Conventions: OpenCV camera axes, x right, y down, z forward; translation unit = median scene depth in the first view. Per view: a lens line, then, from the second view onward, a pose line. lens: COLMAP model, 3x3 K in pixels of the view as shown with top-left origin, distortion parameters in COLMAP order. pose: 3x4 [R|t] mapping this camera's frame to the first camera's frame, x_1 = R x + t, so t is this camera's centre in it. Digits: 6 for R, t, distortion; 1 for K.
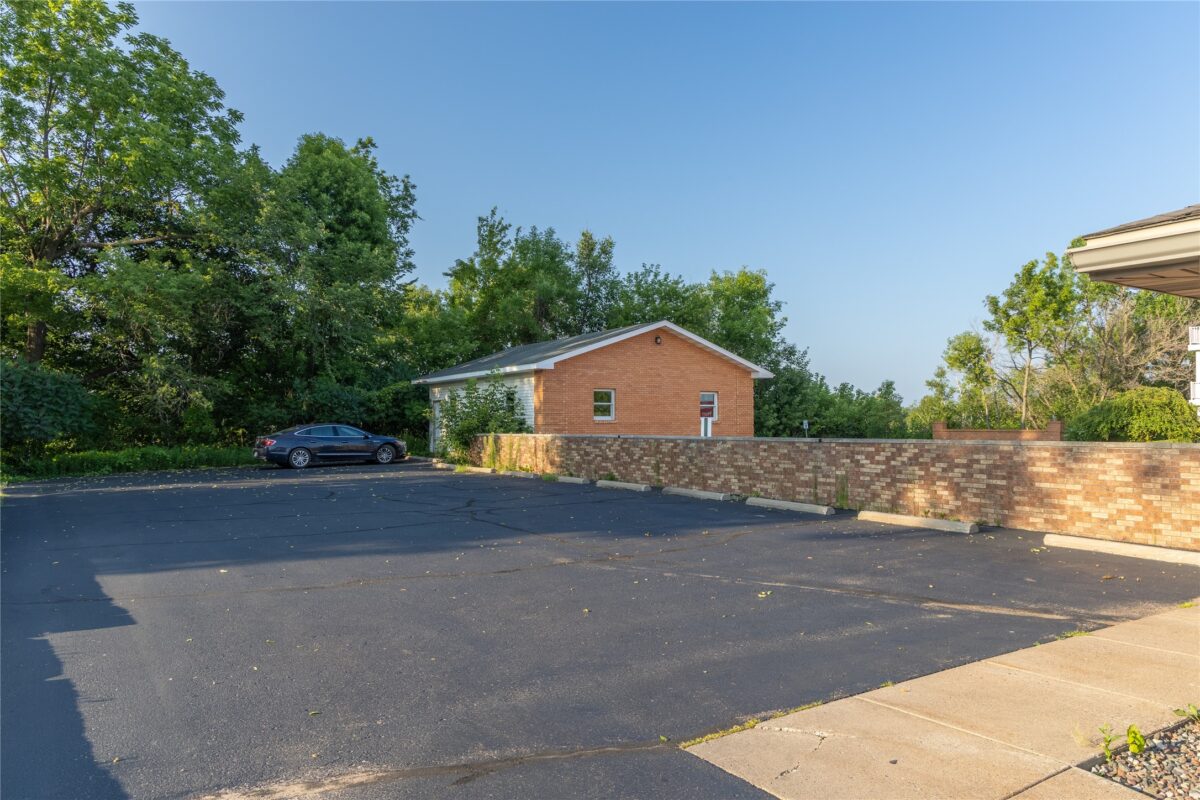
lens RADIAL K [[829.4, 0, 600.5], [0, 829.4, 395.3], [0, 0, 1]] dist [0.034300, 0.002923]
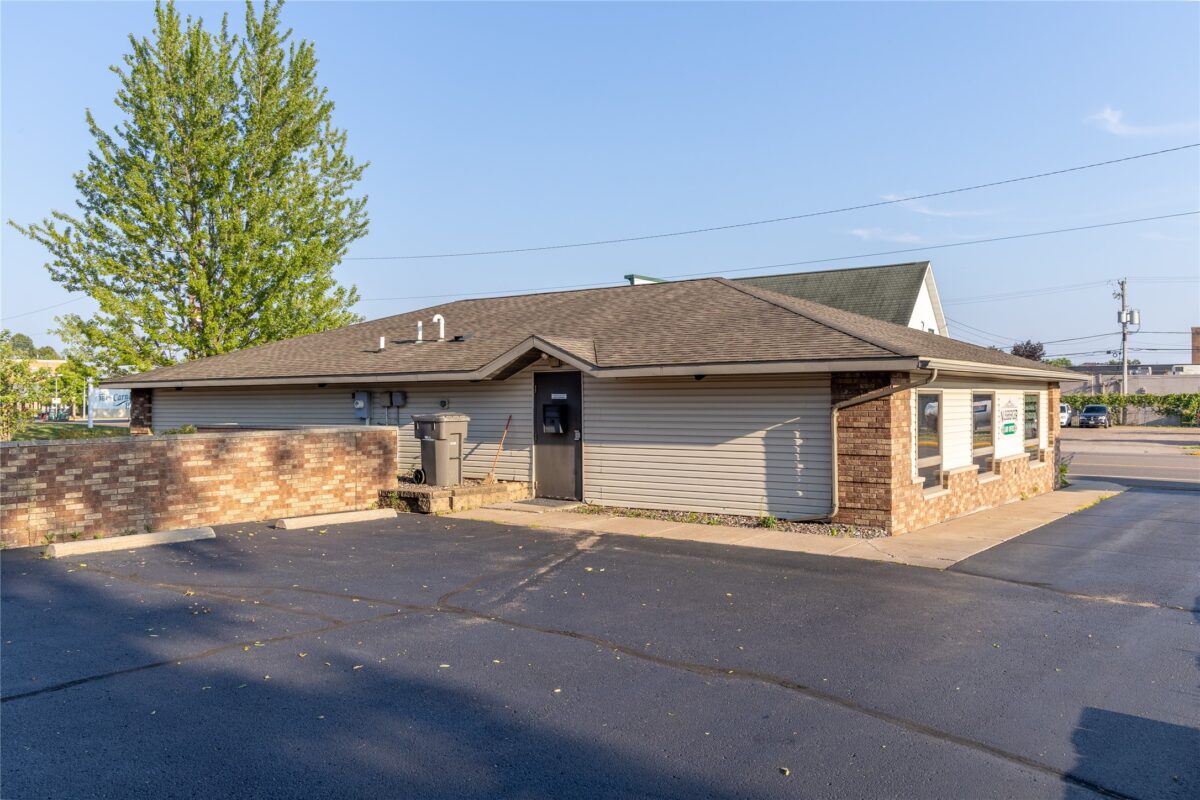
lens RADIAL K [[975.0, 0, 605.8], [0, 975.0, 362.2], [0, 0, 1]] dist [0.025725, 0.005565]
pose [[-0.386041, 0.037887, 0.921703, -0.404818], [-0.029003, 0.998164, -0.053177, 0.010489], [-0.922025, -0.047261, -0.384234, 0.576998]]
